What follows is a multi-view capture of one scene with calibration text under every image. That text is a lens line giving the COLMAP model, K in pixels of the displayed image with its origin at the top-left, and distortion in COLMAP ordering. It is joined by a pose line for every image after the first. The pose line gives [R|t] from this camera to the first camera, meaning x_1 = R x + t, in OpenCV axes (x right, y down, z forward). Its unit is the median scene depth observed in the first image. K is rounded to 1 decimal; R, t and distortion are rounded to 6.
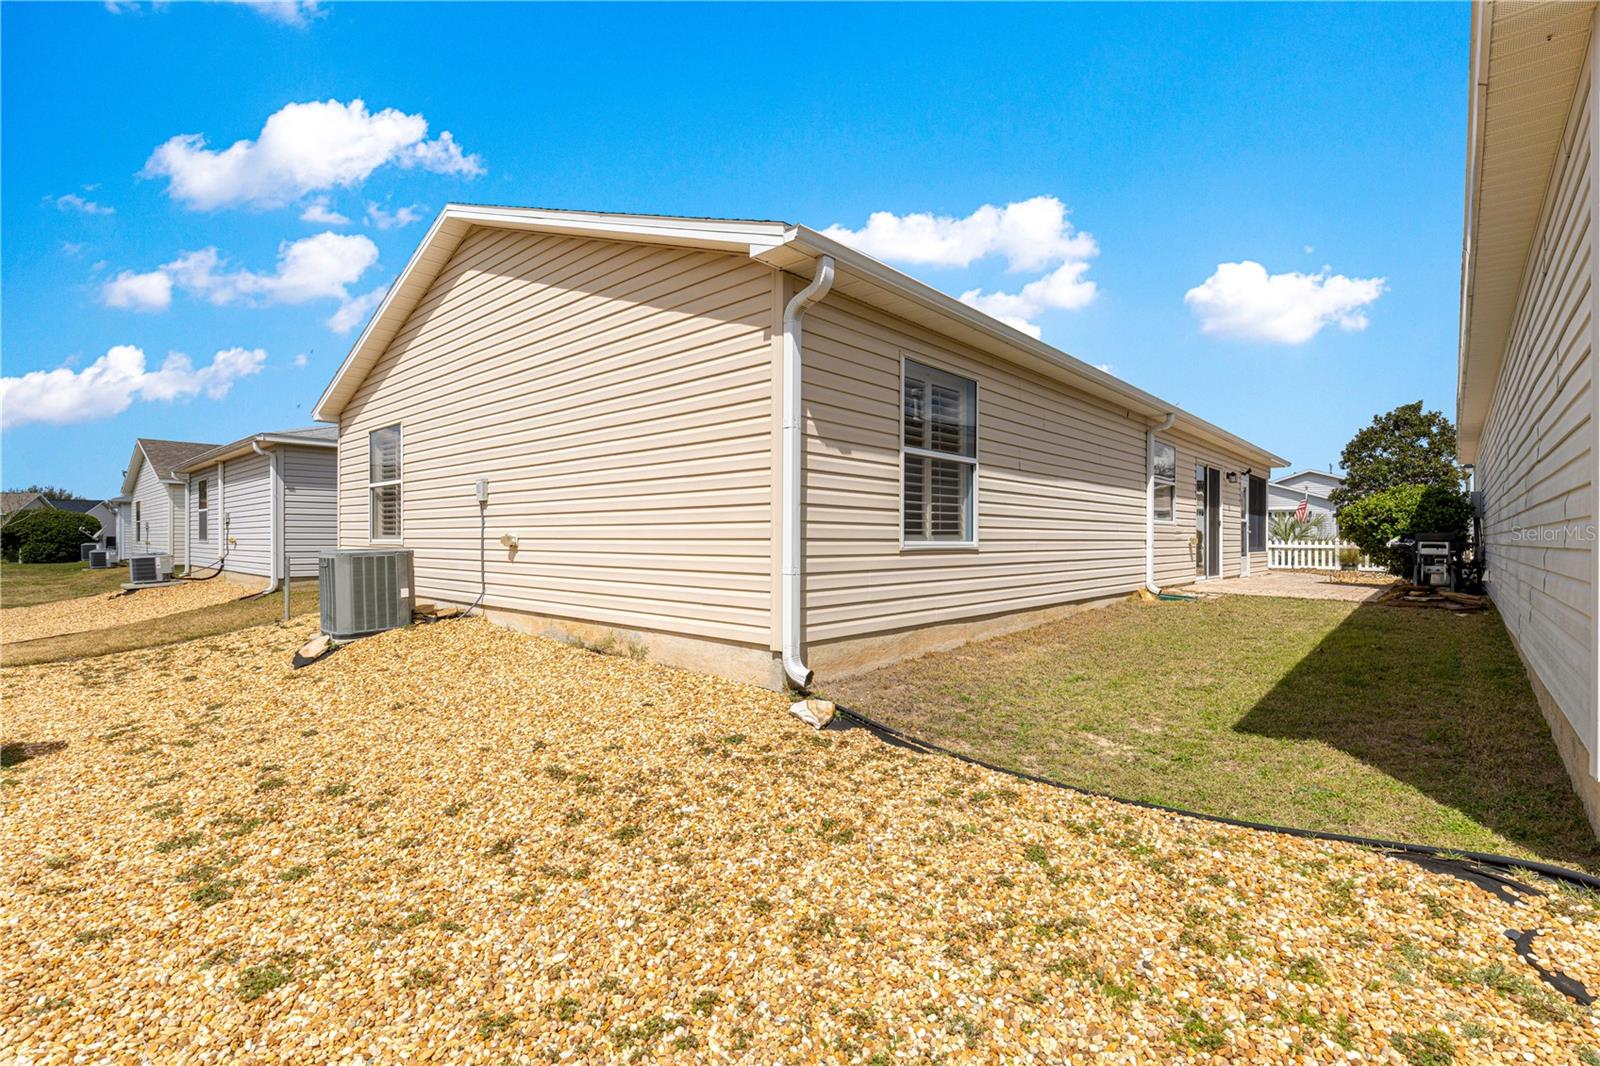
lens RADIAL K [[724.6, 0, 806.2], [0, 724.6, 529.6], [0, 0, 1]] dist [-0.000786, 0.002137]
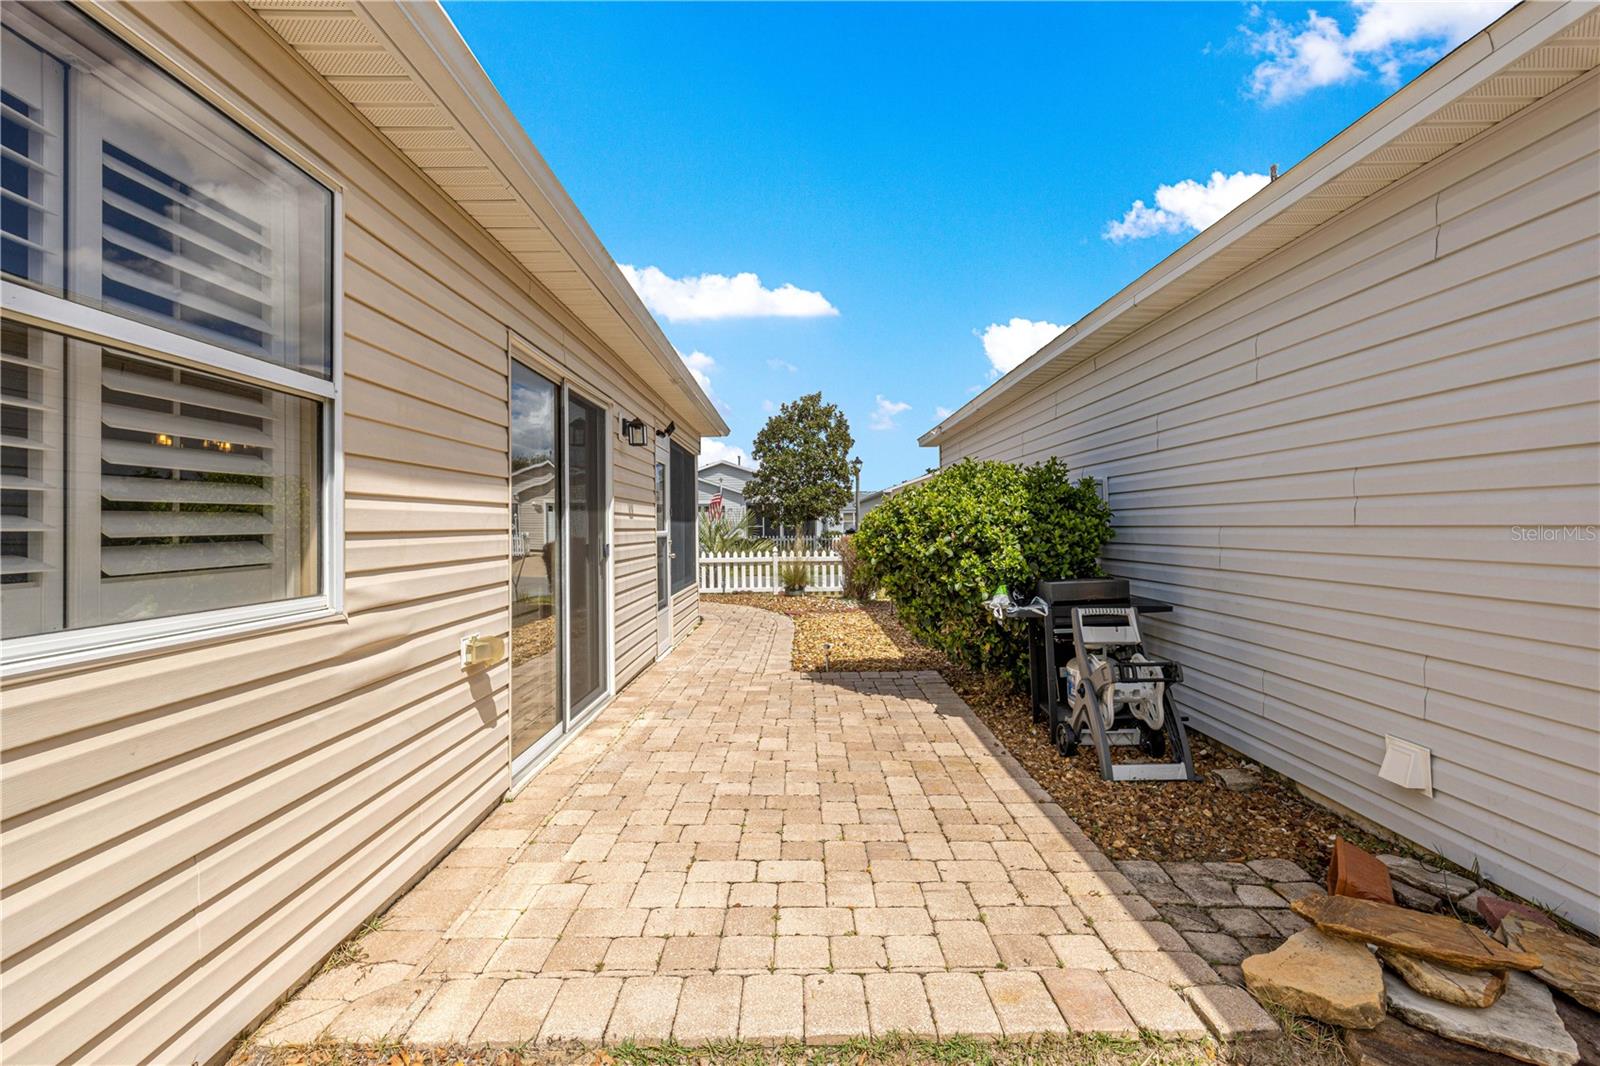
lens RADIAL K [[724.6, 0, 799.4], [0, 724.6, 519.1], [0, 0, 1]] dist [-0.000786, 0.002137]
pose [[0.743199, -0.008813, 0.669012, 0.269207], [0.010053, 0.999947, 0.002005, -0.017039], [-0.668995, 0.005235, 0.743249, 0.446667]]
